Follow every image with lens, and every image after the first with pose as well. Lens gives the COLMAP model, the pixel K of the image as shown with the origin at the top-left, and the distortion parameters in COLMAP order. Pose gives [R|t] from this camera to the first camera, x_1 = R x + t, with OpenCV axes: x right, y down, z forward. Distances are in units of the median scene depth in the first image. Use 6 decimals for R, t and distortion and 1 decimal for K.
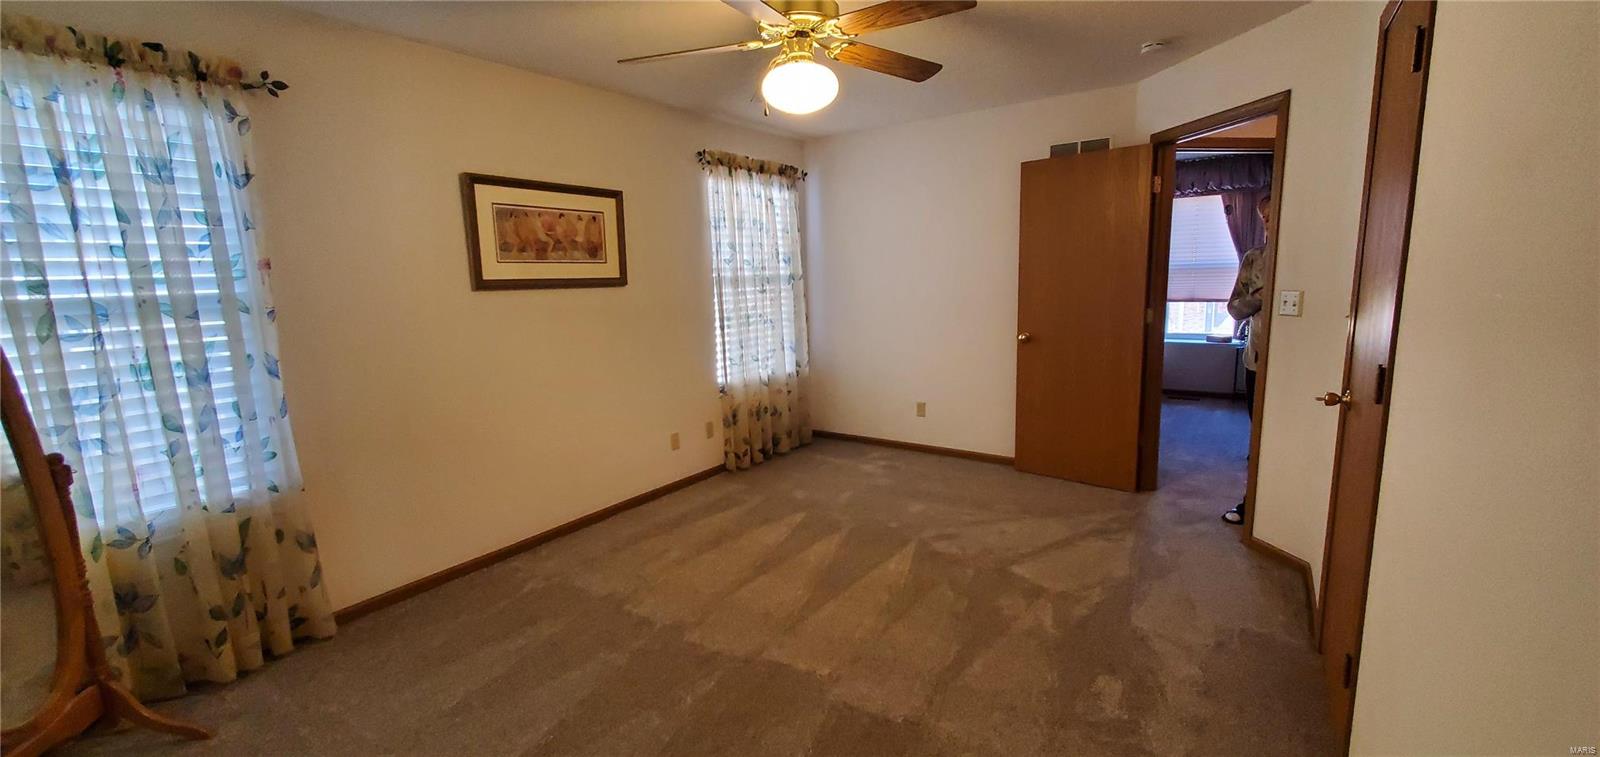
lens RADIAL K [[636.8, 0, 798.7], [0, 636.8, 375.0], [0, 0, 1]] dist [0.000512, -0.000571]
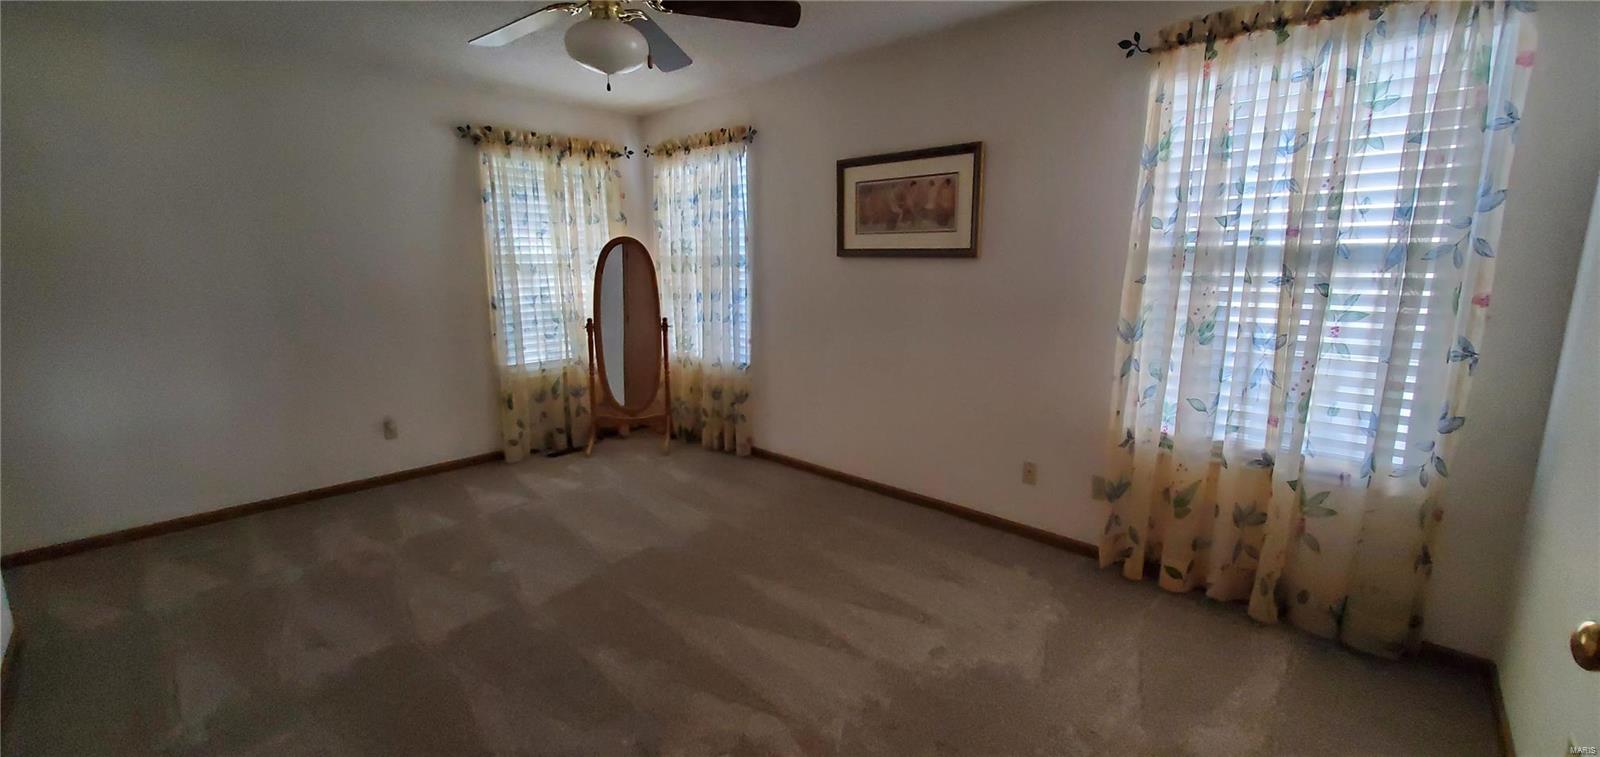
lens RADIAL K [[636.8, 0, 798.7], [0, 636.8, 375.0], [0, 0, 1]] dist [0.000512, -0.000571]
pose [[-0.146826, 0.230645, -0.961896, 0.641397], [-0.126901, 0.960008, 0.249563, -0.186045], [0.980988, 0.158708, -0.111685, 0.961430]]
